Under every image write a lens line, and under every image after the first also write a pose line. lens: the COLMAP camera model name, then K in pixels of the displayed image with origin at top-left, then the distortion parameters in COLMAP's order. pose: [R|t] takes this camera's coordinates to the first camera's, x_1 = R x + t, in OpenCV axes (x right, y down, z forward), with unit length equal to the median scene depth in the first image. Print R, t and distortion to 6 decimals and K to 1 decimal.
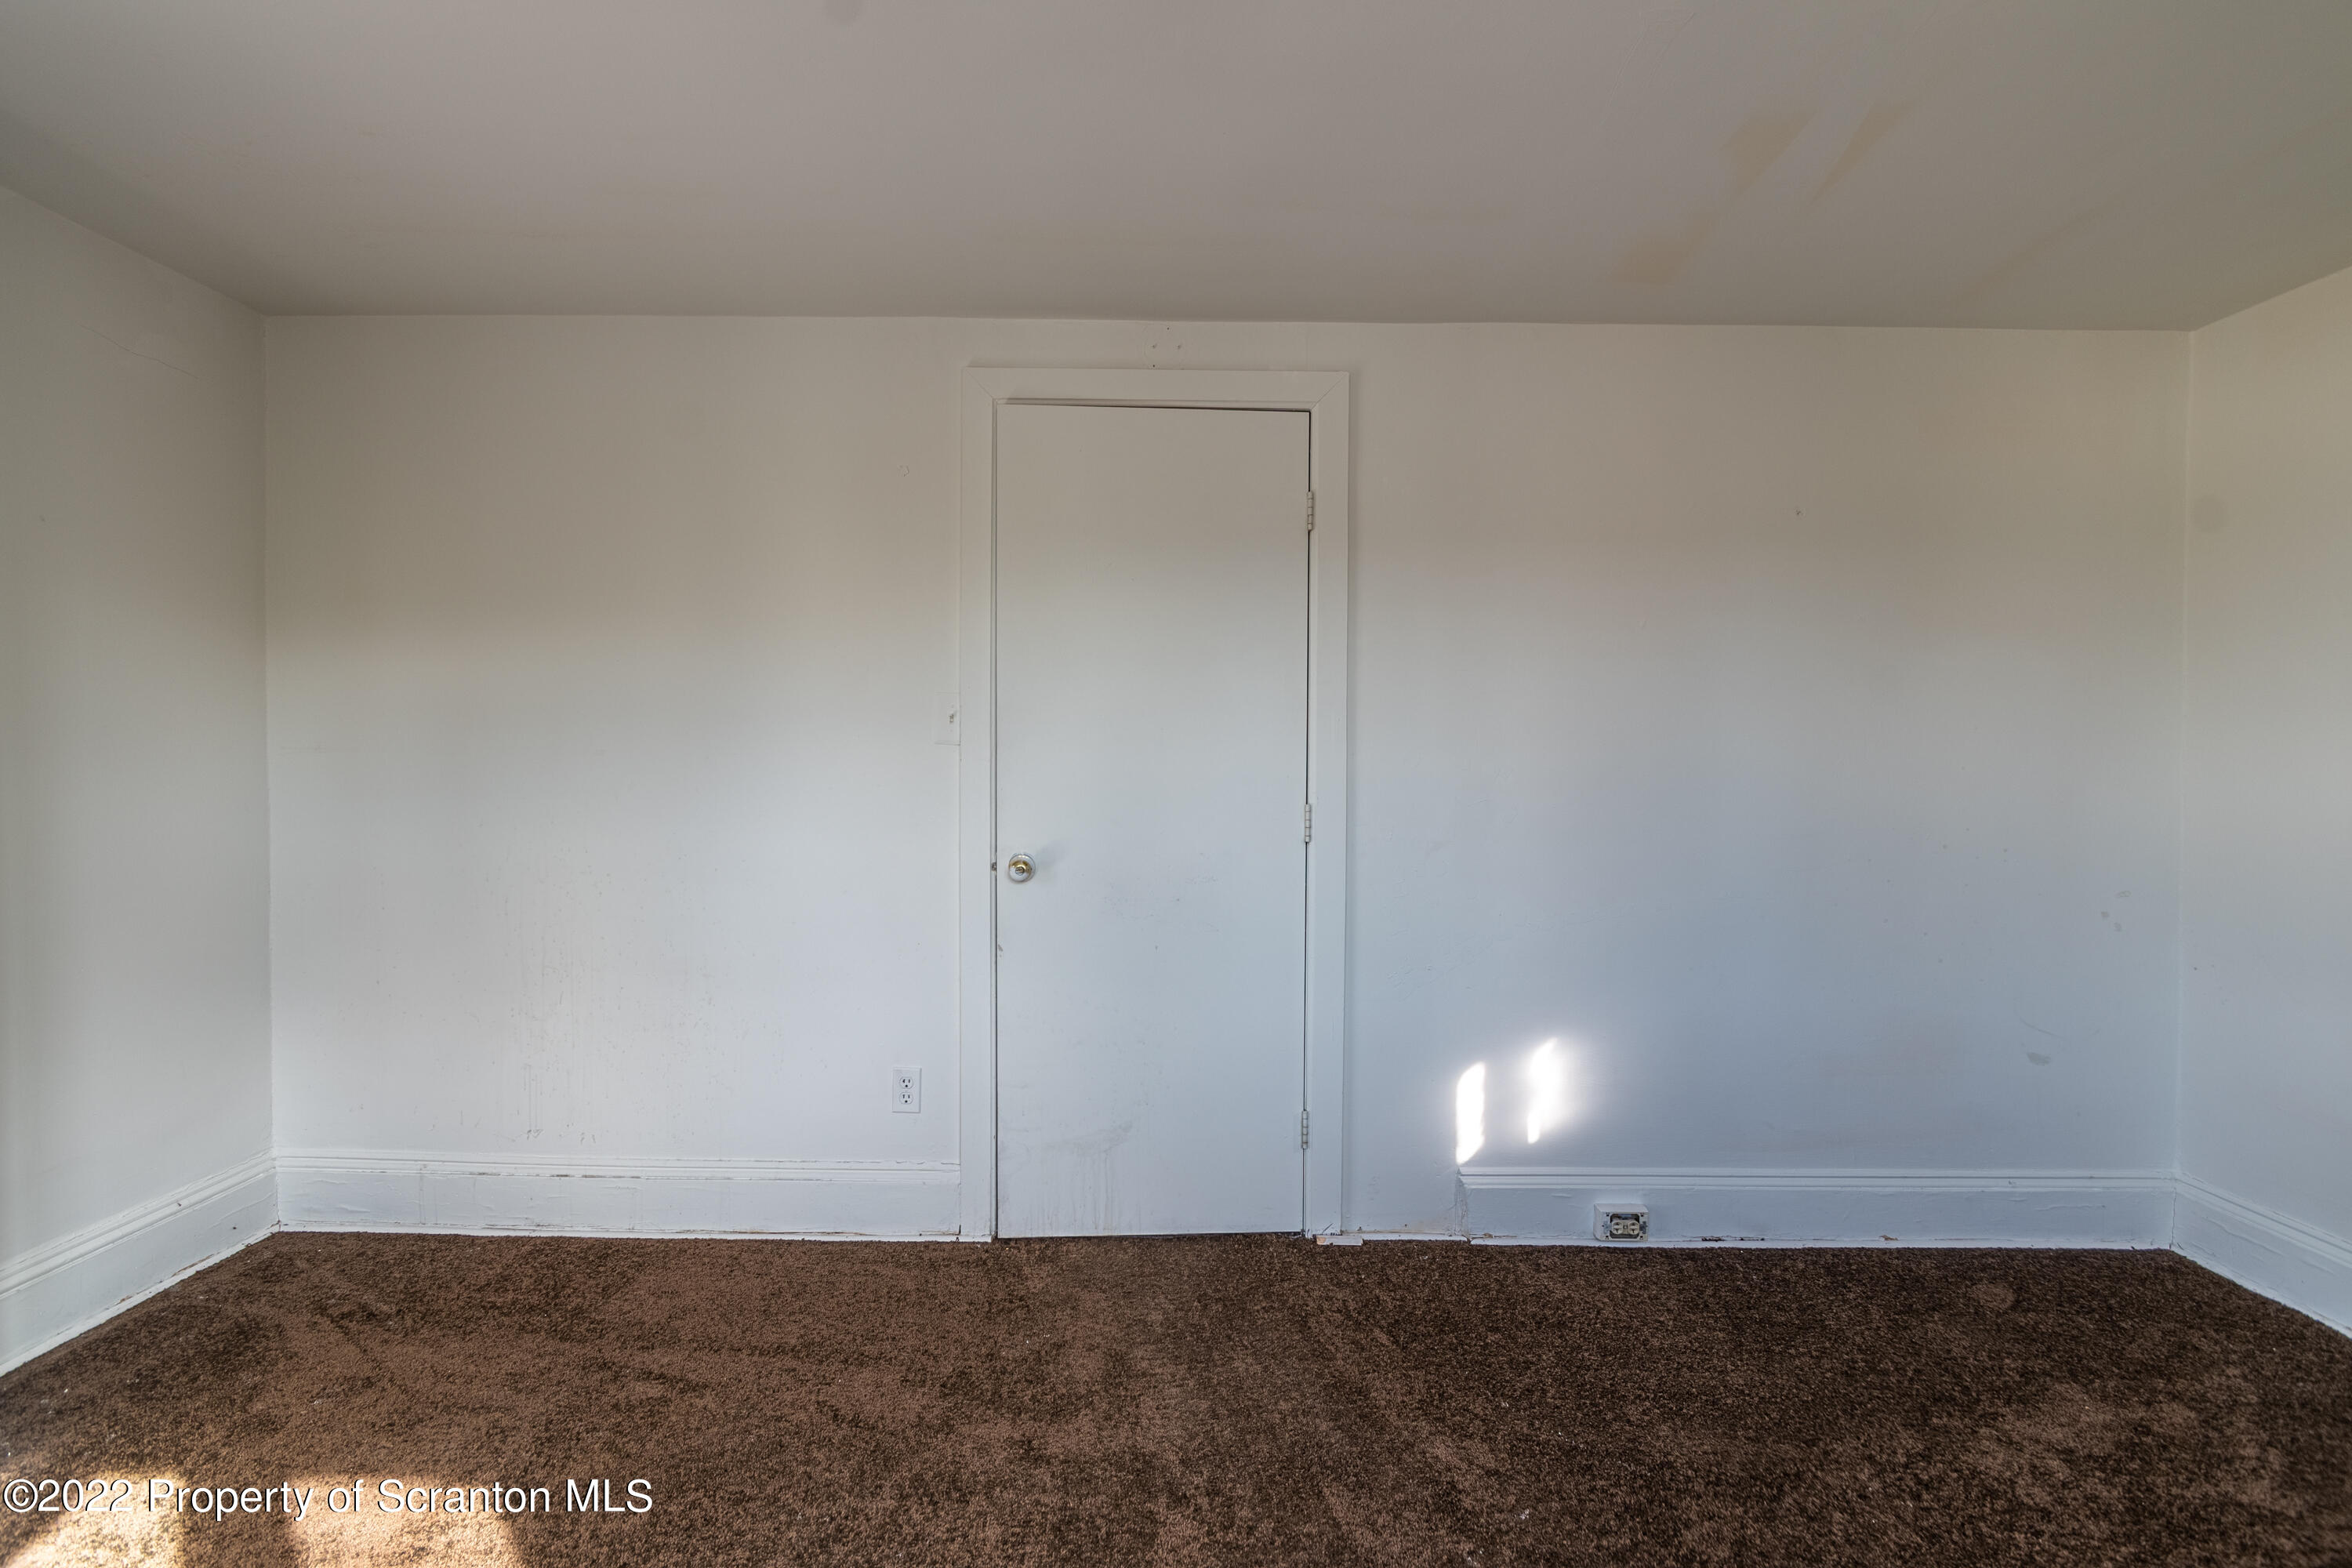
lens RADIAL K [[1027.2, 0, 1176.0], [0, 1027.2, 784.0], [0, 0, 1]] dist [0.006093, -0.003556]
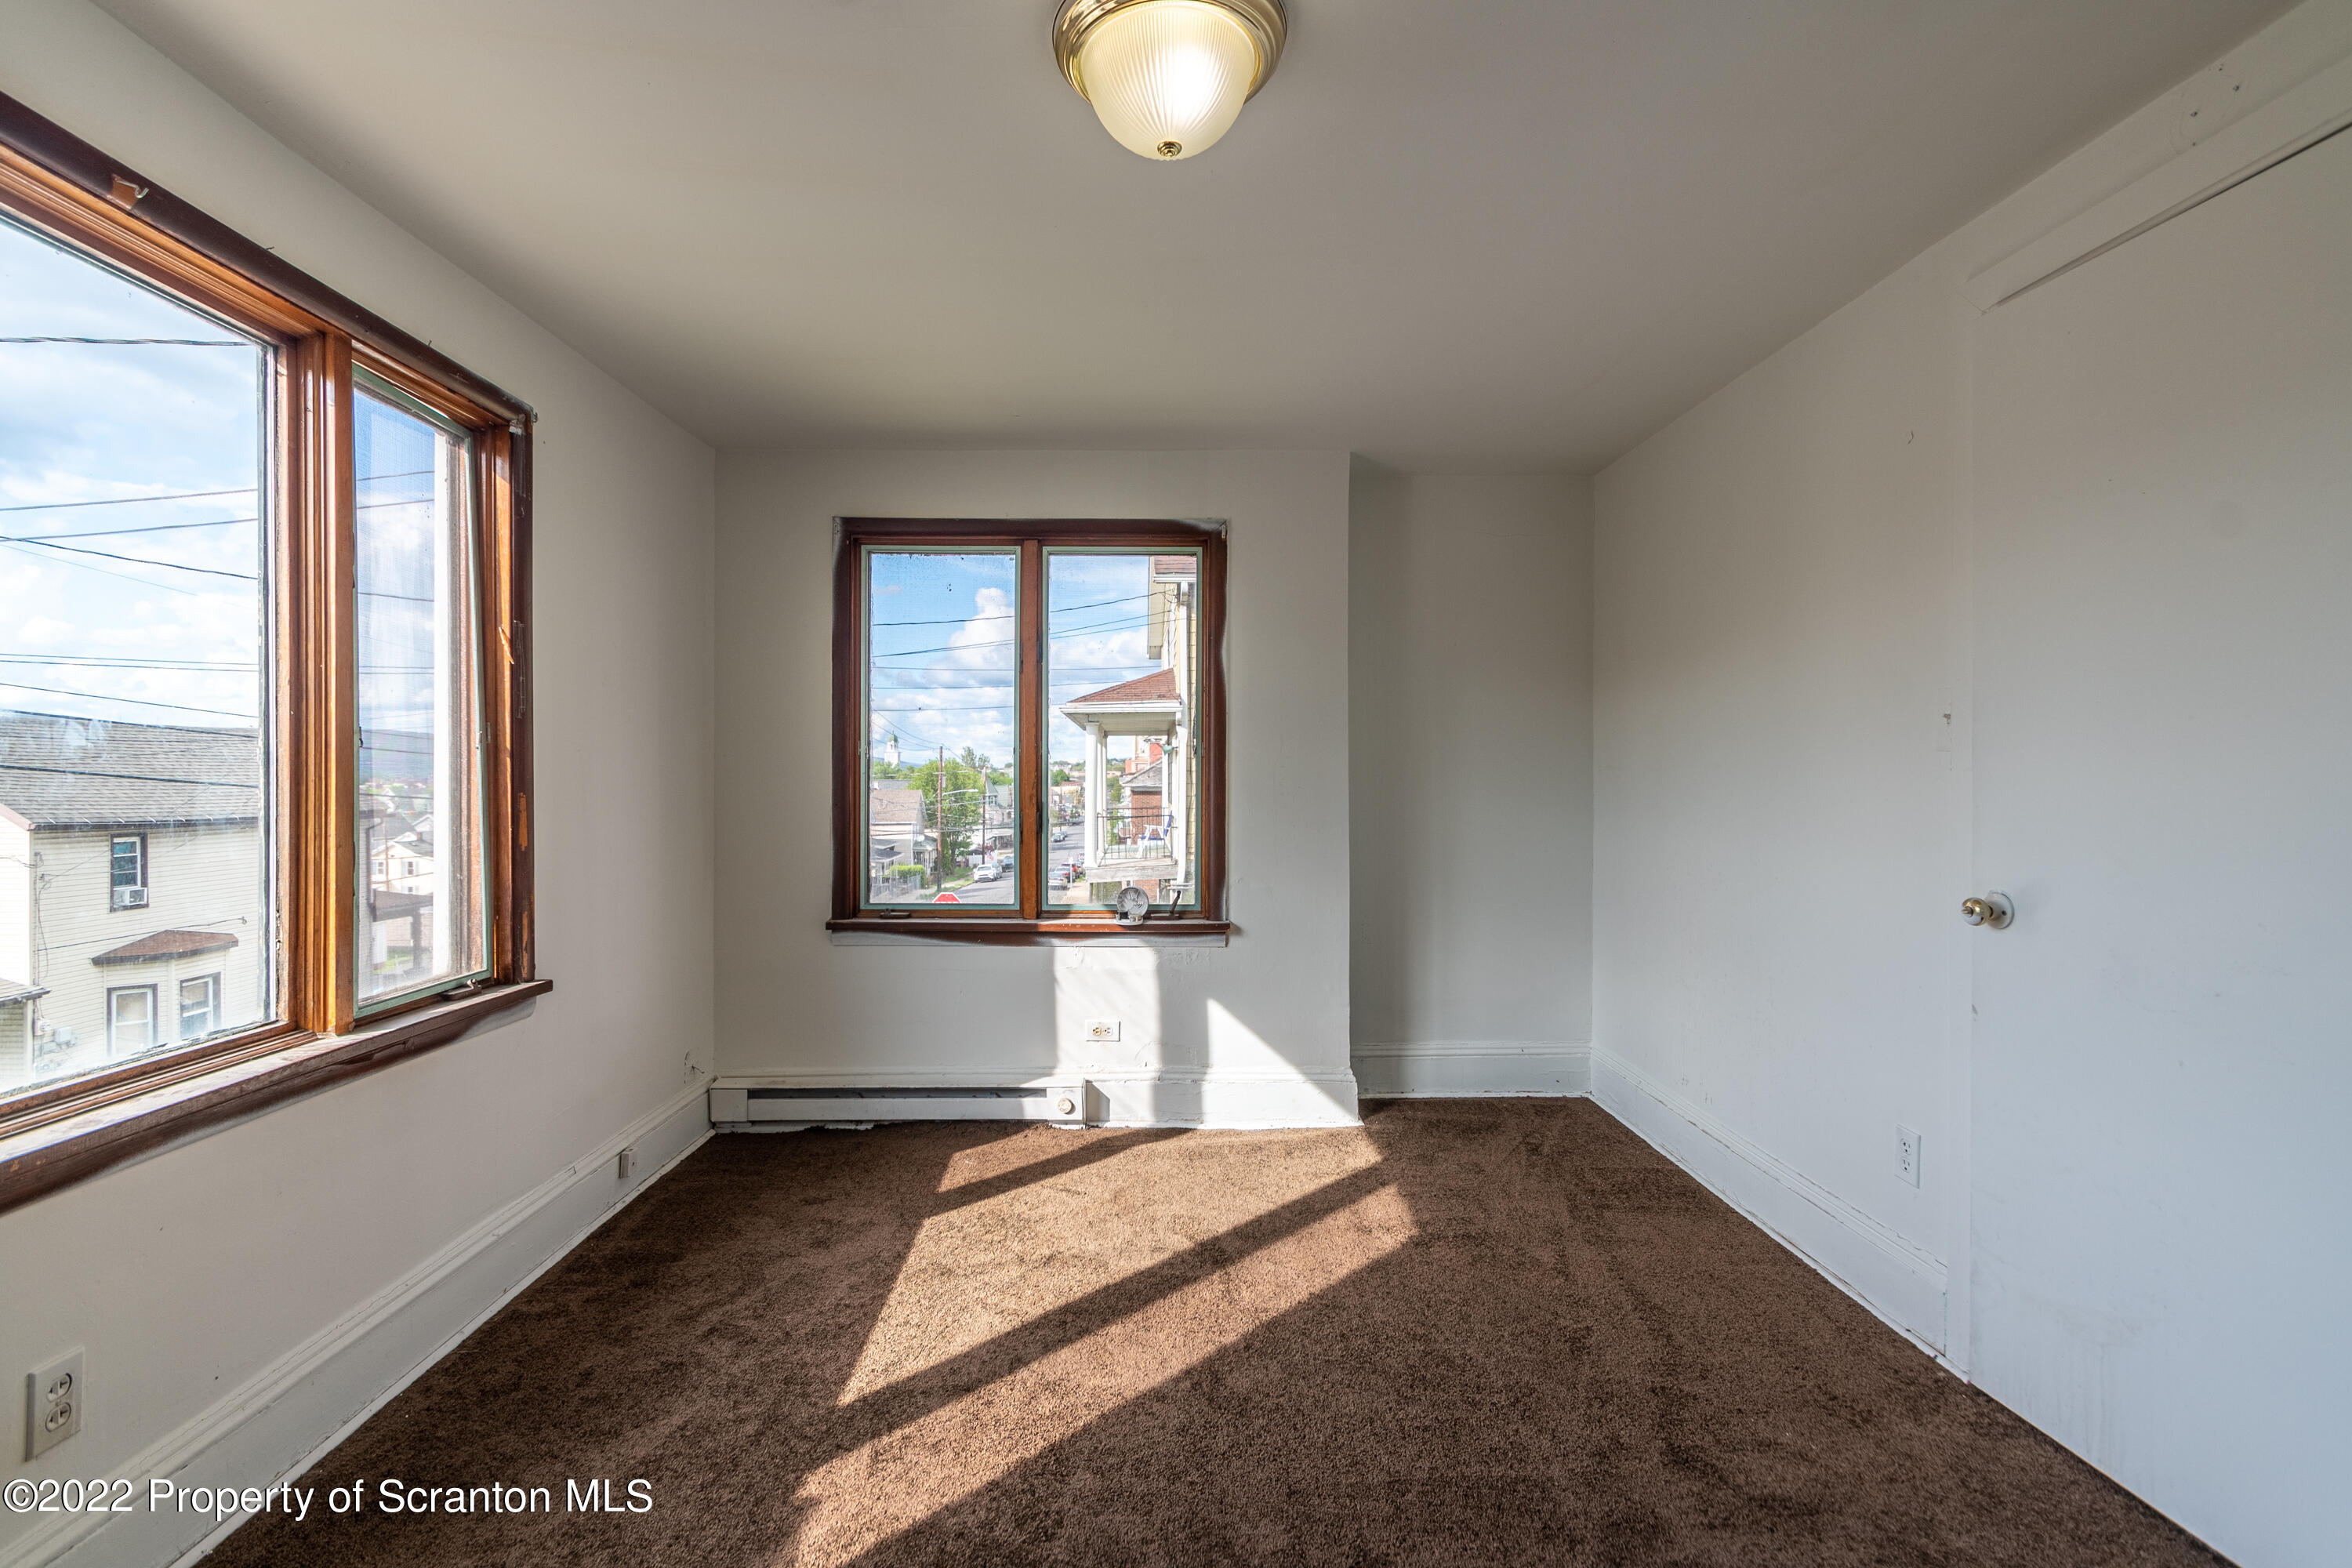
lens RADIAL K [[1027.2, 0, 1176.0], [0, 1027.2, 784.0], [0, 0, 1]] dist [0.006093, -0.003556]
pose [[0.021588, -0.003996, -0.999759, 0.629458], [-0.018504, 0.999819, -0.004396, 0.003670], [0.999596, 0.018594, 0.021510, 0.396000]]
